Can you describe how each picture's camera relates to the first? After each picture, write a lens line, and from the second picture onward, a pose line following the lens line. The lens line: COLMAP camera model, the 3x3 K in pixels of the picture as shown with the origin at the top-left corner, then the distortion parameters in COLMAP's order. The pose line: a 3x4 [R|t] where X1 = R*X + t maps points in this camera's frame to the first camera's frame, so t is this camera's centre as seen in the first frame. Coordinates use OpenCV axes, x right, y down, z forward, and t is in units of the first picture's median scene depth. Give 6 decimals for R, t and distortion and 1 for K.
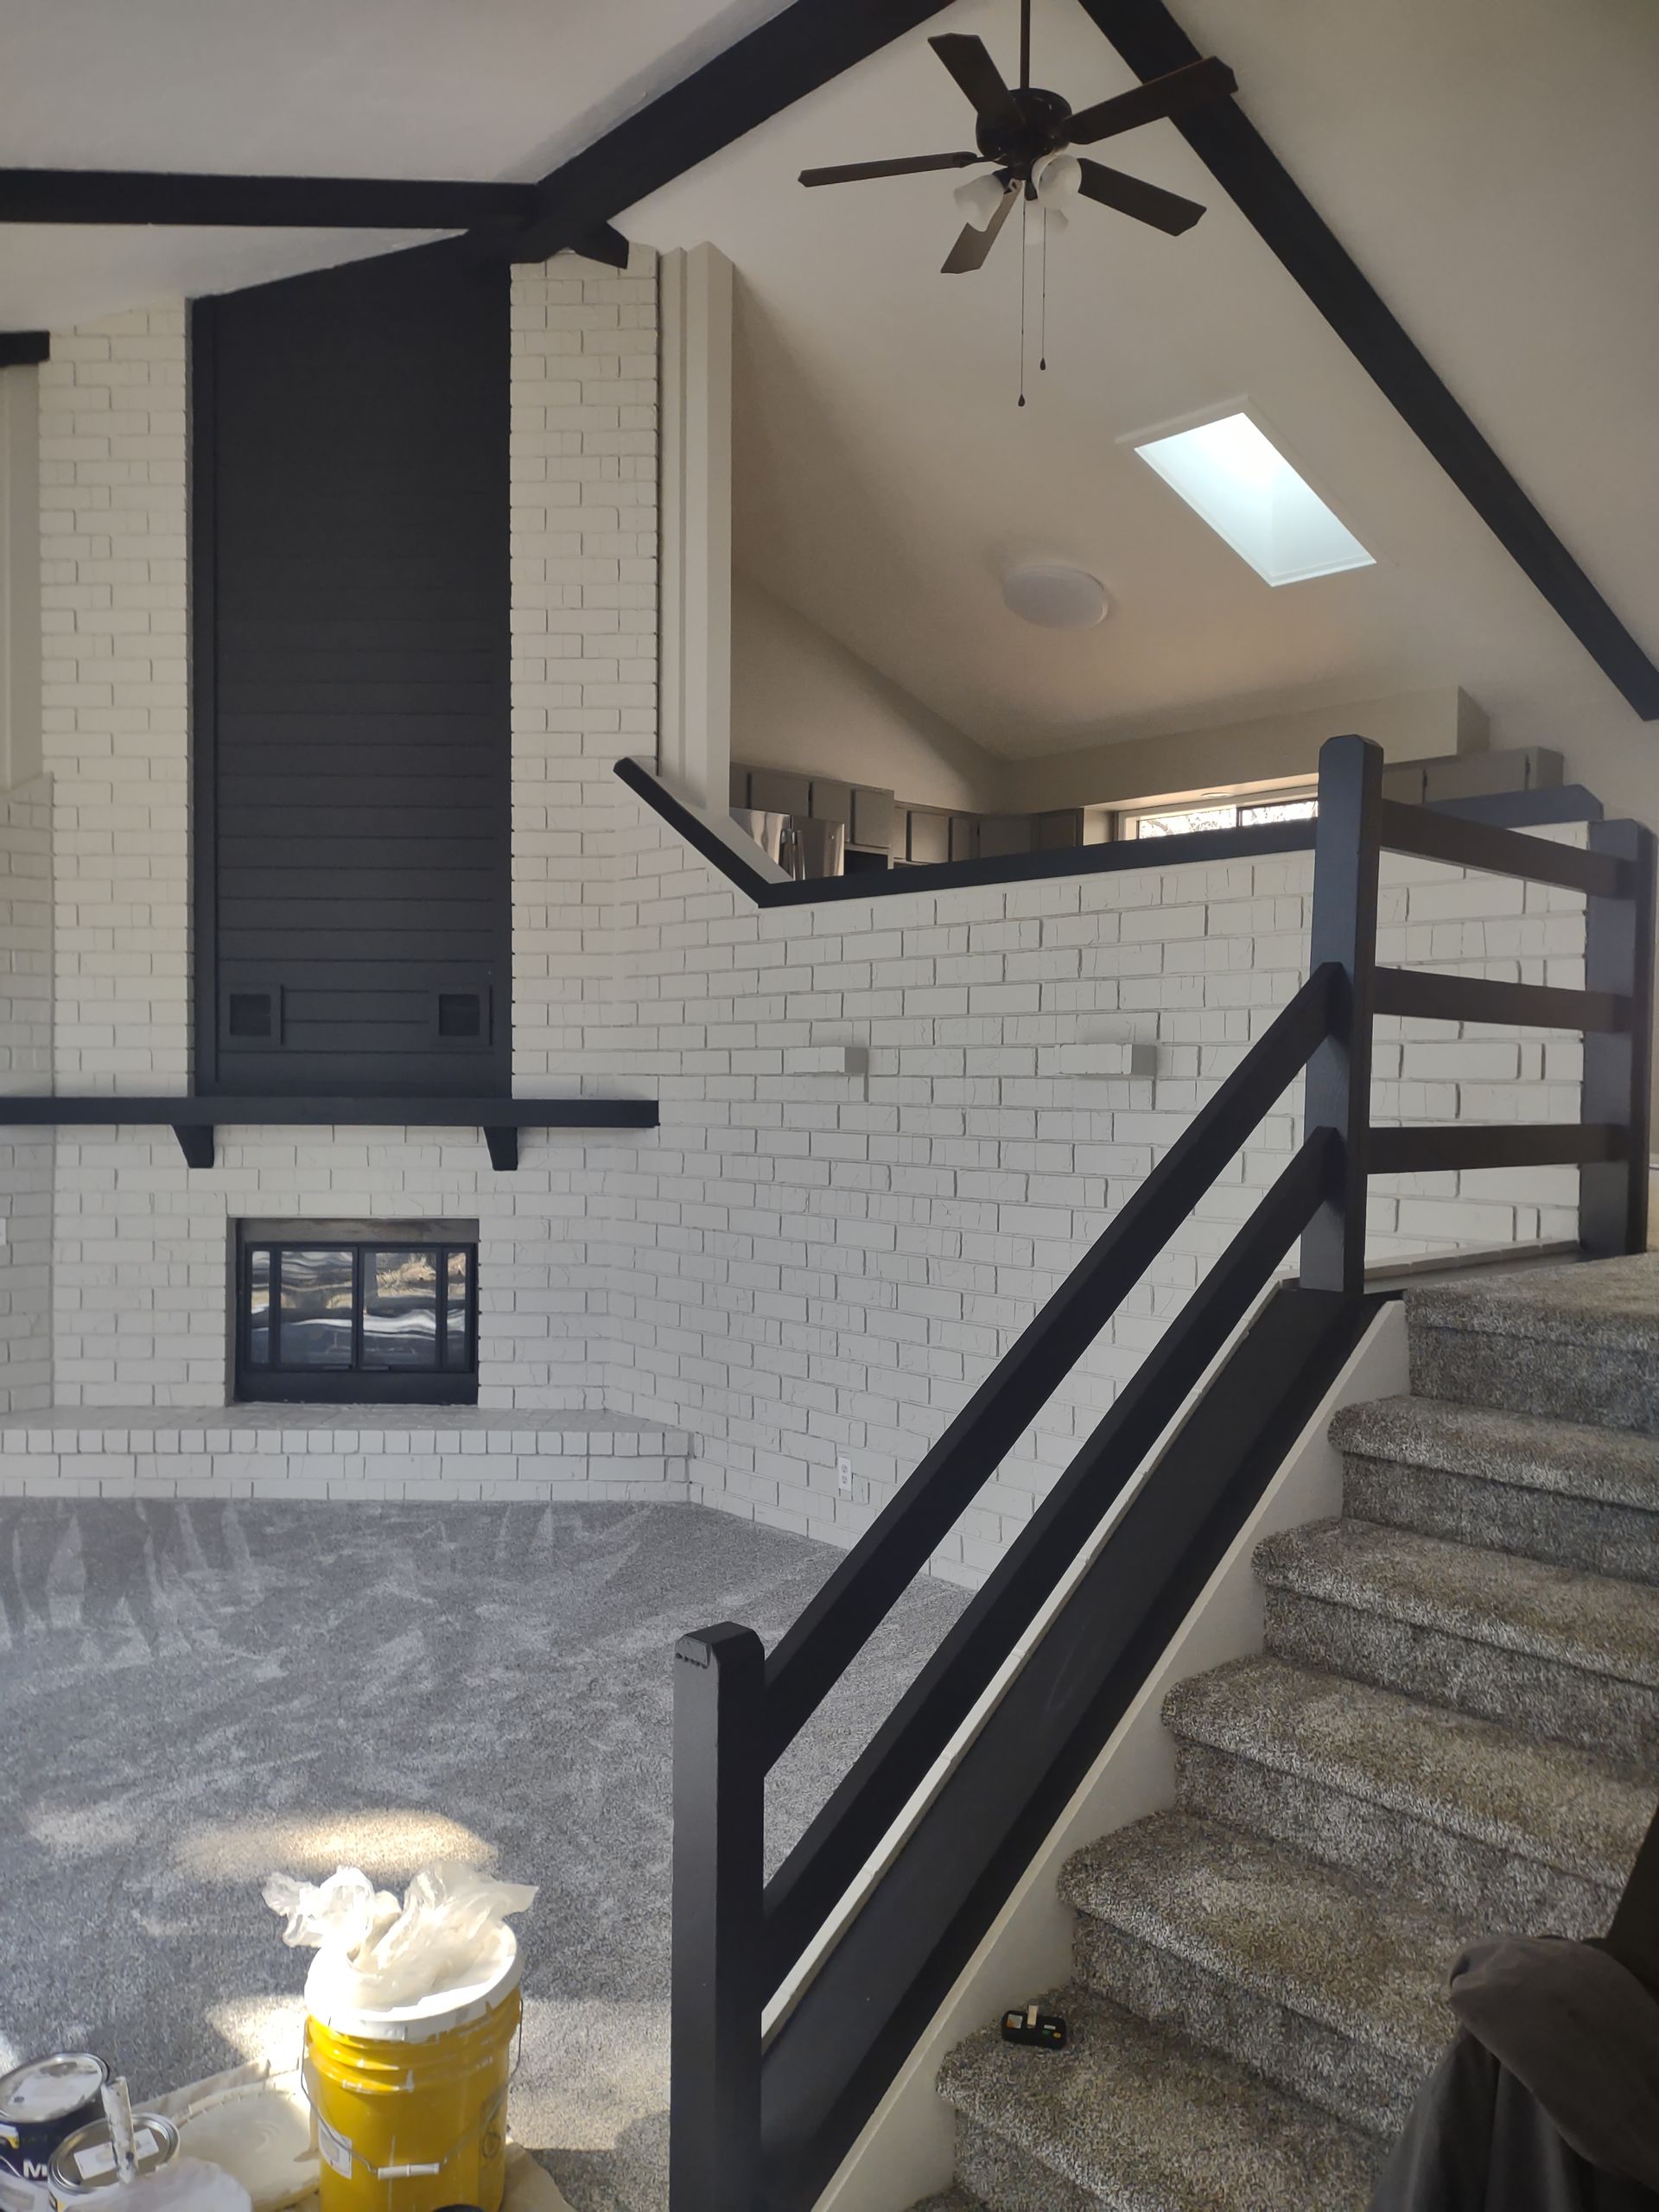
lens RADIAL K [[1648.9, 0, 820.3], [0, 1648.9, 1113.1], [0, 0, 1]] dist [0.061190, -0.076825]
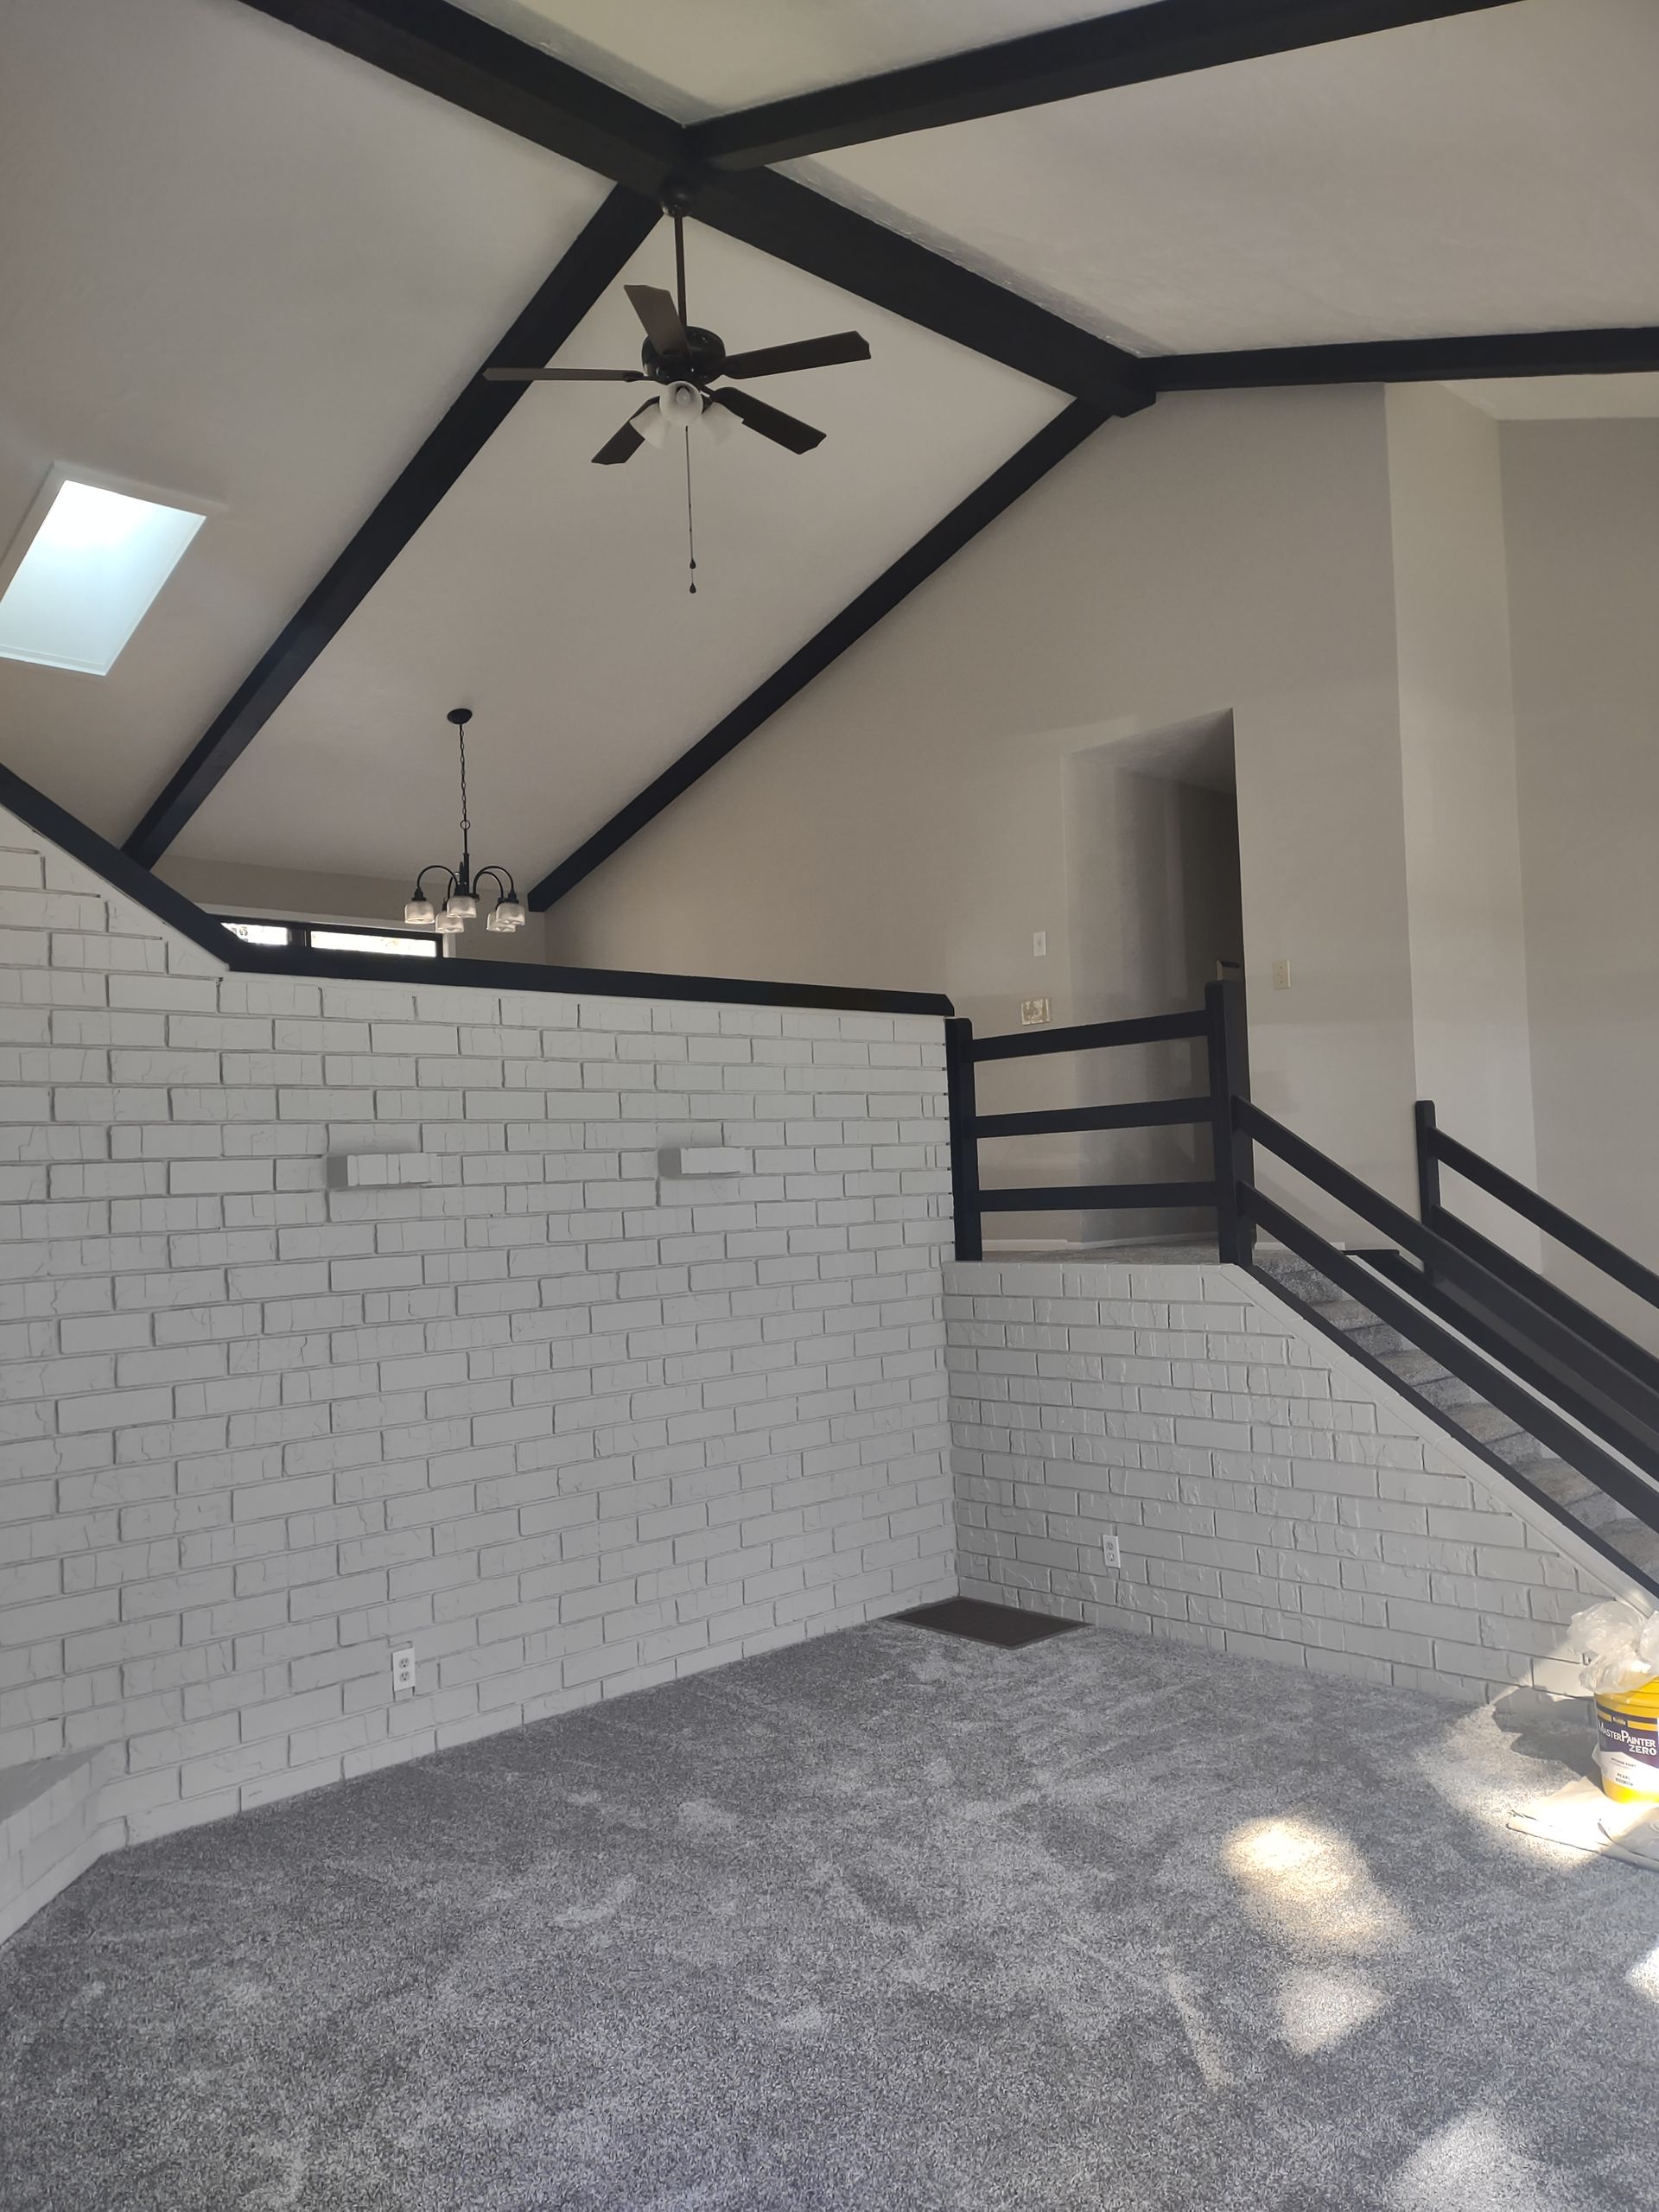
lens RADIAL K [[1637.3, 0, 829.5], [0, 1637.3, 1106.0], [0, 0, 1]] dist [0.097643, -0.138994]
pose [[0.003194, 0.041233, 0.999144, -0.730131], [0.062570, 0.997184, -0.041352, -0.013711], [-0.998035, 0.062649, 0.000605, 0.678836]]
